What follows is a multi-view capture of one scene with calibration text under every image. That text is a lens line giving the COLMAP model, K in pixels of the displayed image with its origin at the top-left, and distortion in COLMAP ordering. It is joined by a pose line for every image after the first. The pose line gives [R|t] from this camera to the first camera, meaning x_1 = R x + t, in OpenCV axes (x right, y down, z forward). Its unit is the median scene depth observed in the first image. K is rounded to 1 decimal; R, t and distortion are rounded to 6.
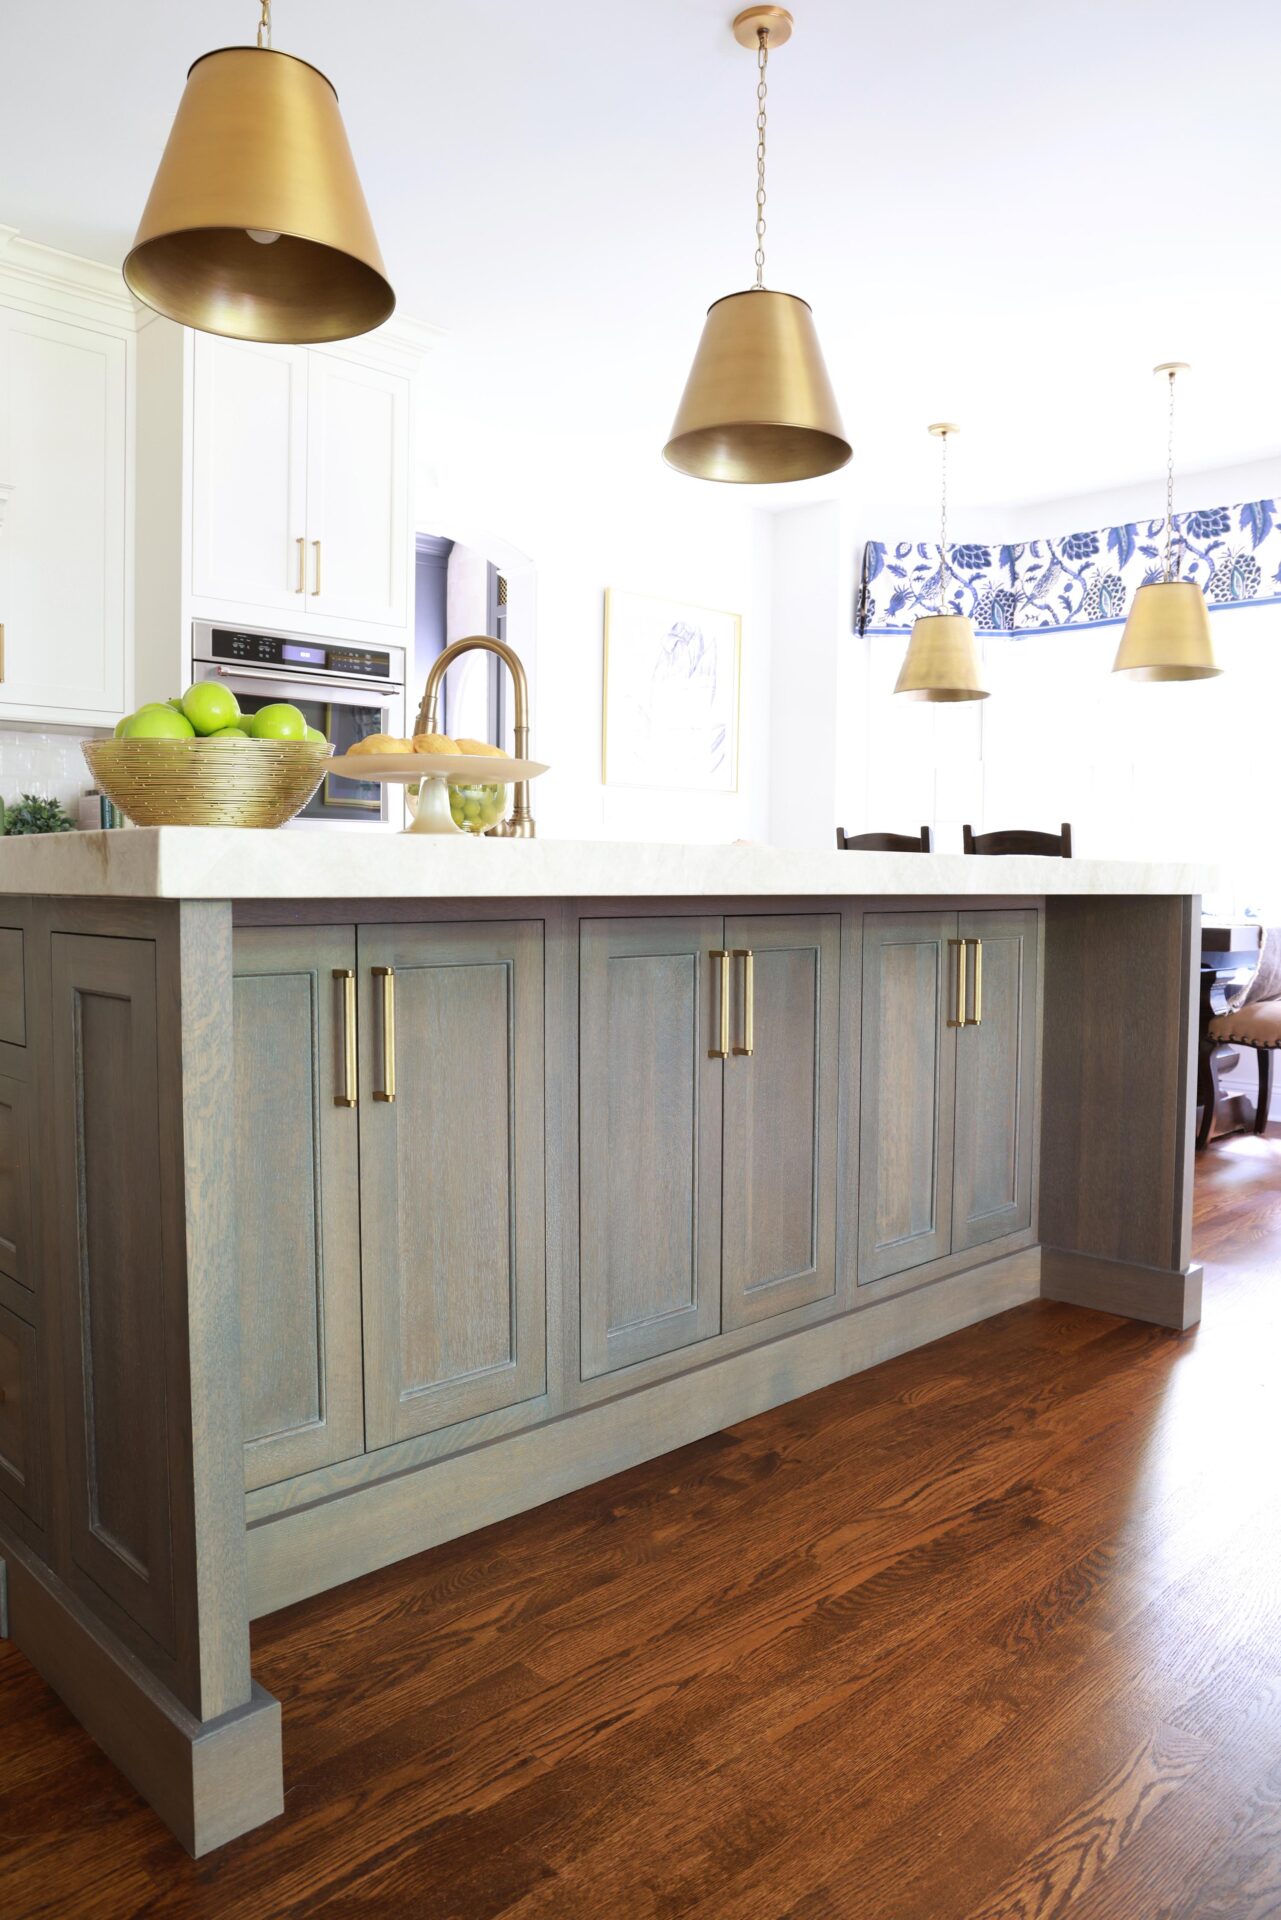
lens RADIAL K [[1289.5, 0, 725.0], [0, 1289.5, 954.9], [0, 0, 1]] dist [-0.070370, -0.000014]
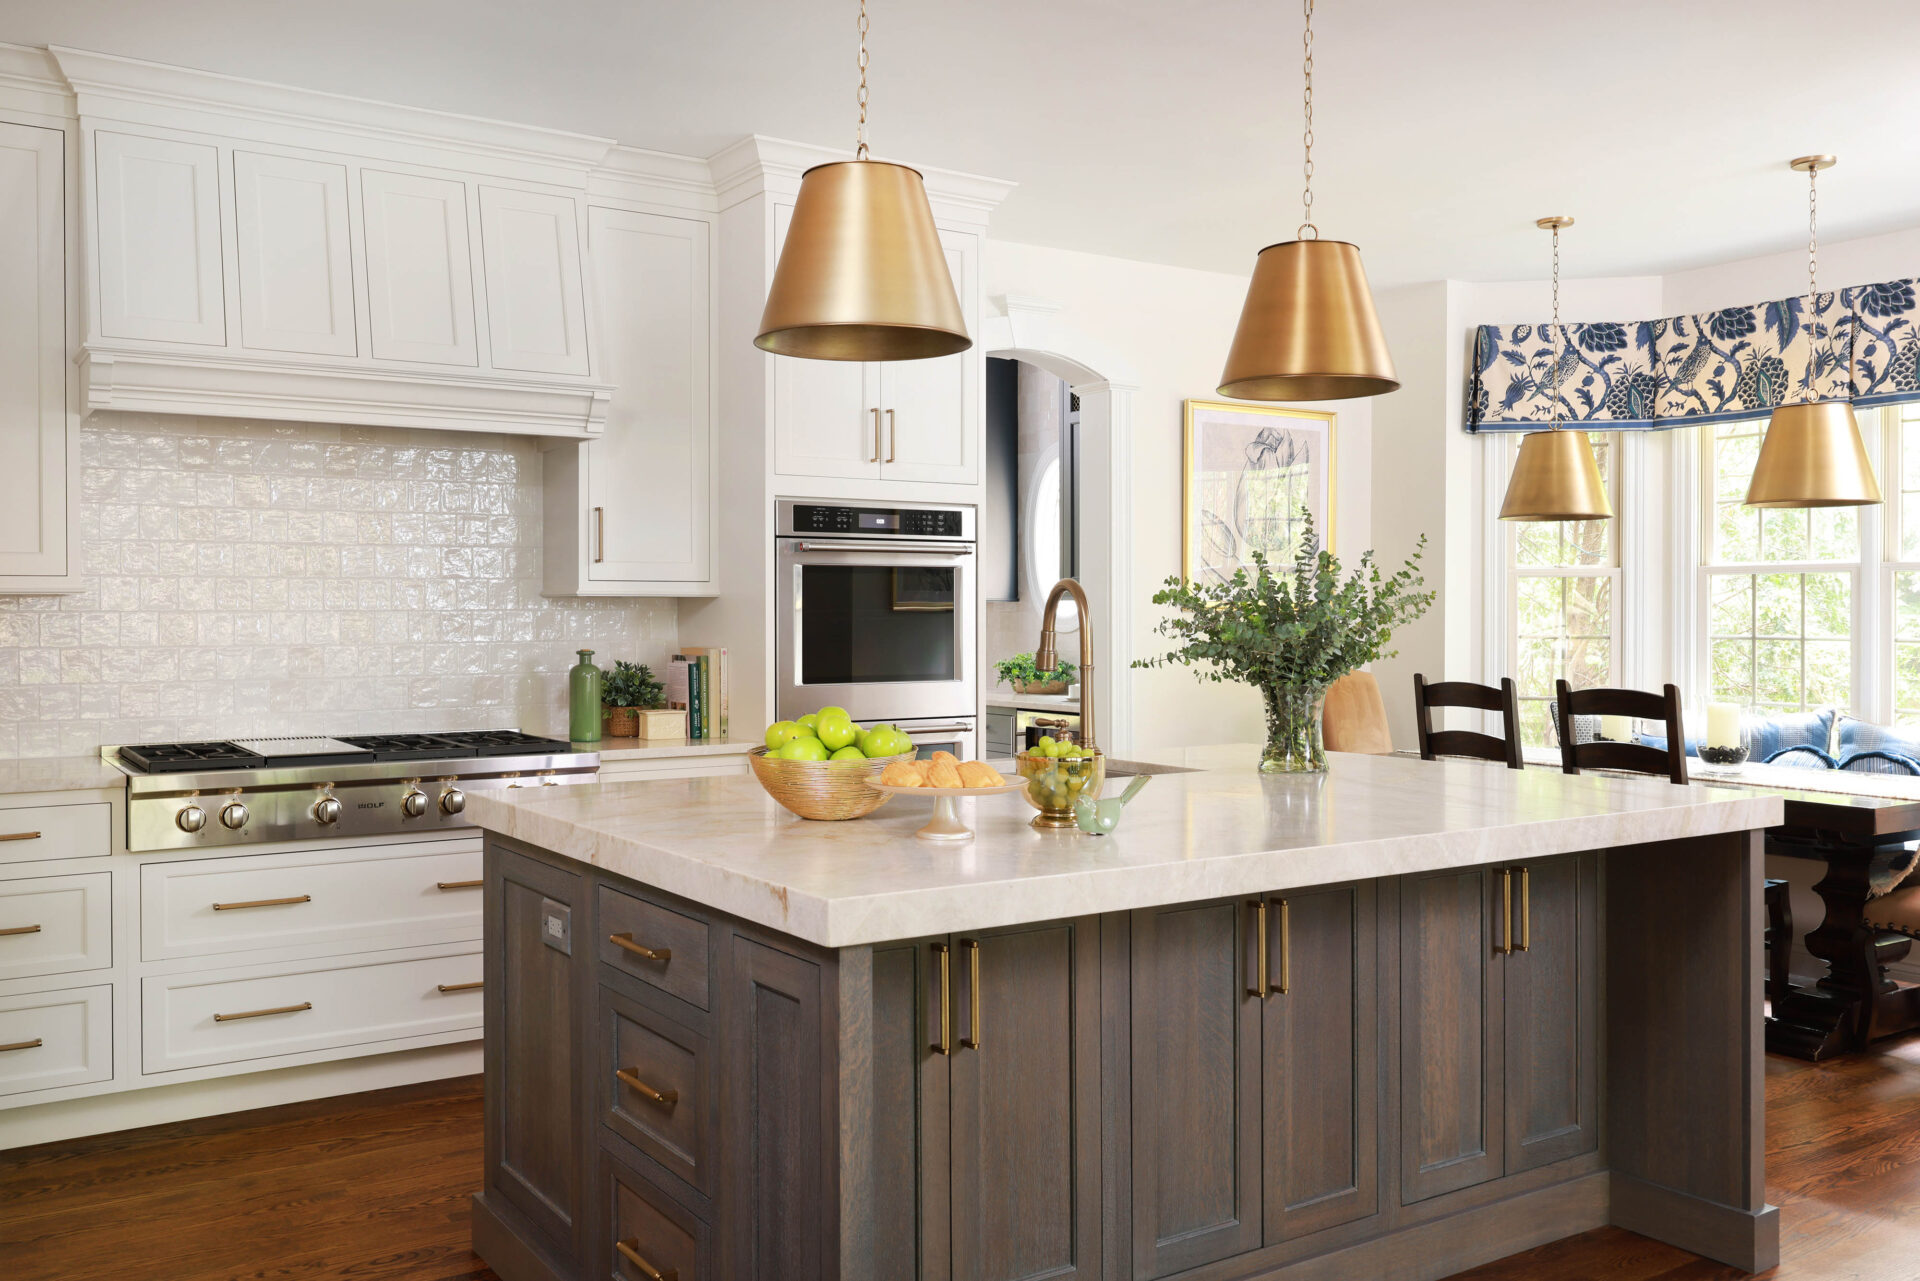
lens RADIAL K [[1591.7, 0, 1028.0], [0, 1591.7, 634.8], [0, 0, 1]] dist [0.007062, -0.007225]
pose [[0.978605, -0.009515, -0.205528, 0.040923], [0.000126, 0.998957, -0.045650, -0.079664], [0.205748, 0.044648, 0.977586, -0.191288]]
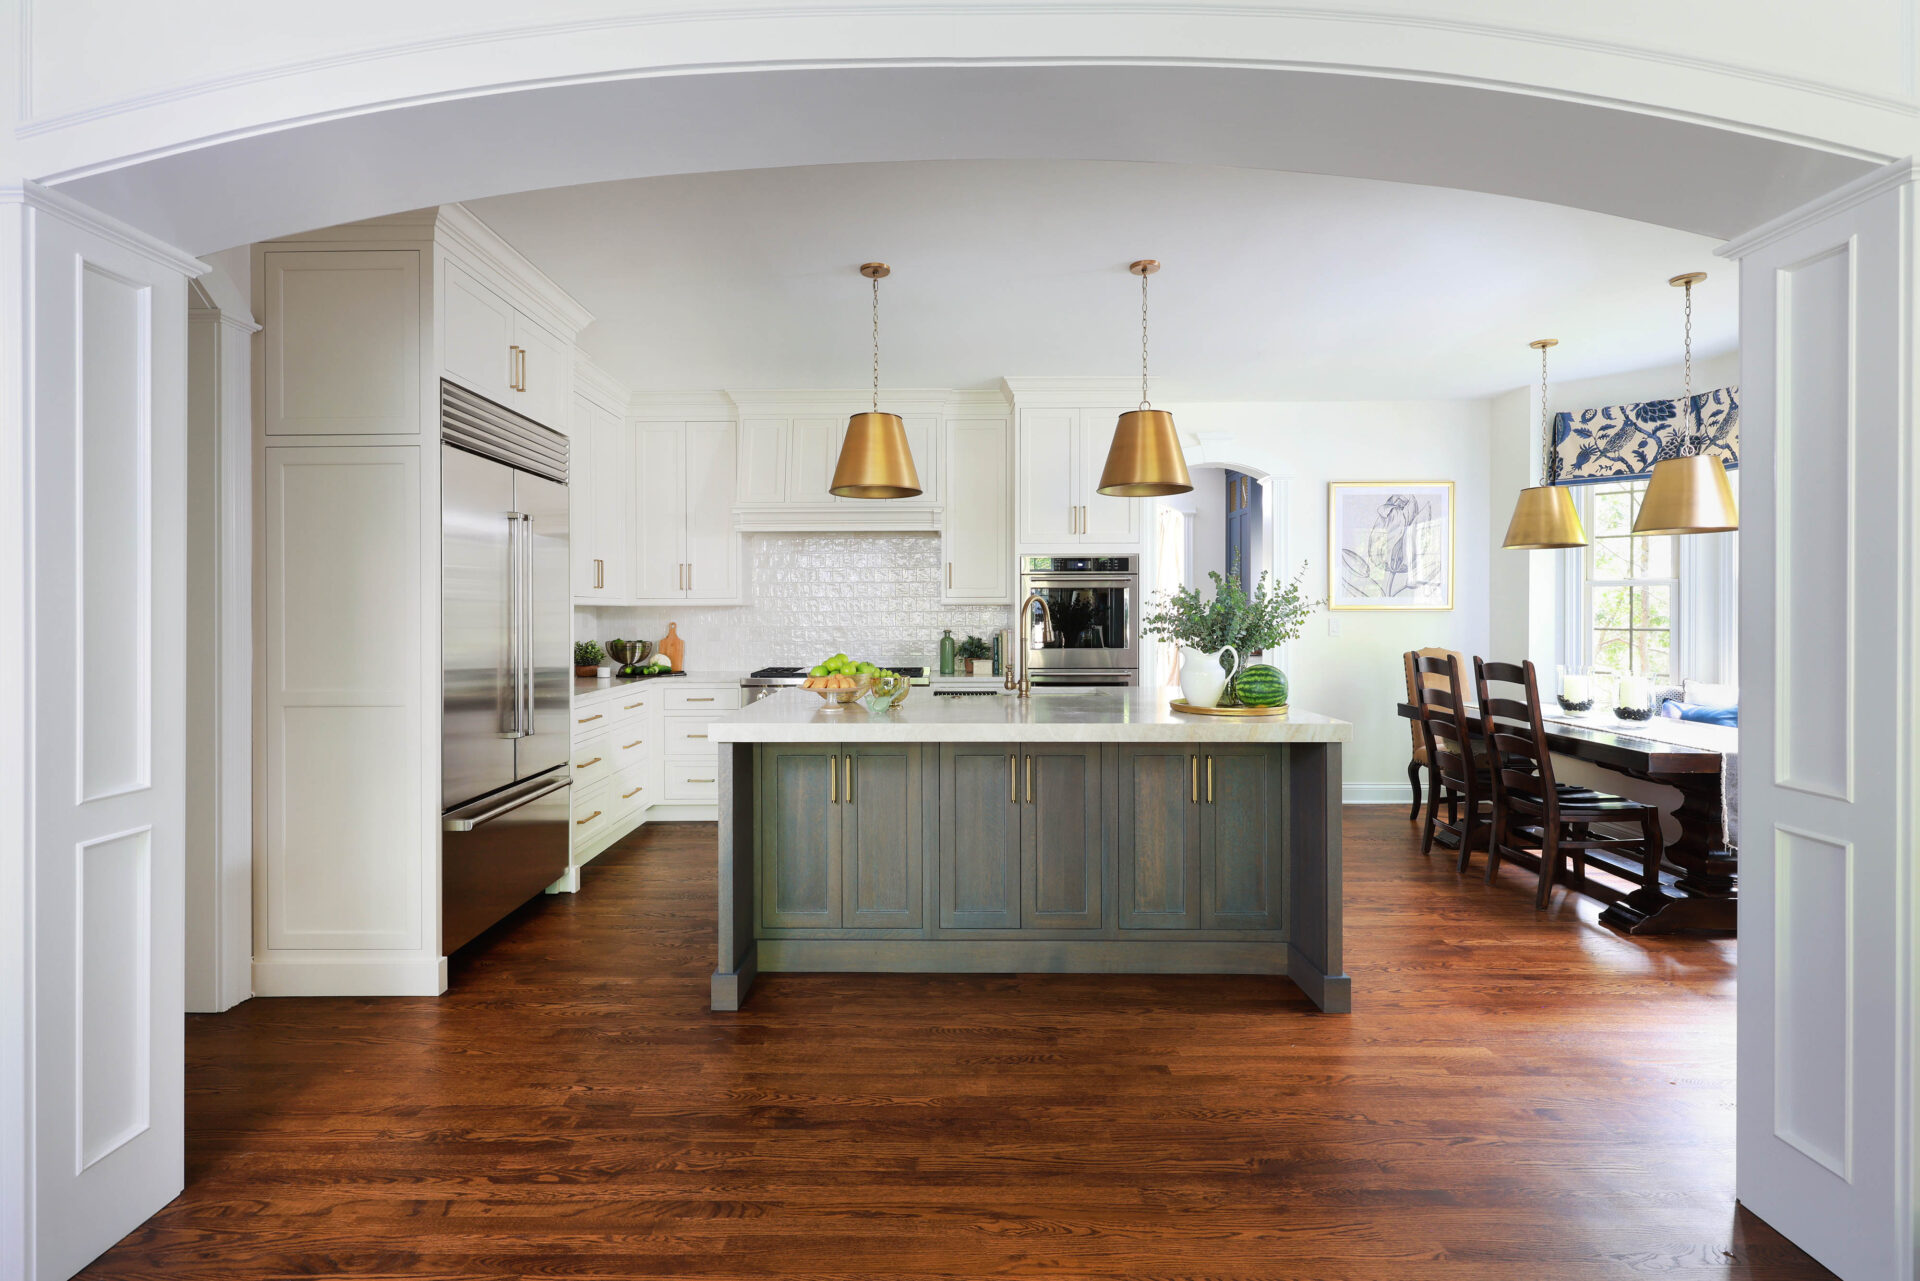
lens RADIAL K [[926.9, 0, 950.3], [0, 926.9, 624.3], [0, 0, 1]] dist [0.002390, 0.000263]
pose [[0.685972, -0.004992, -0.727611, 0.509897], [-0.033063, 0.998730, -0.038023, -0.077018], [0.726876, 0.050139, 0.684936, -0.098171]]
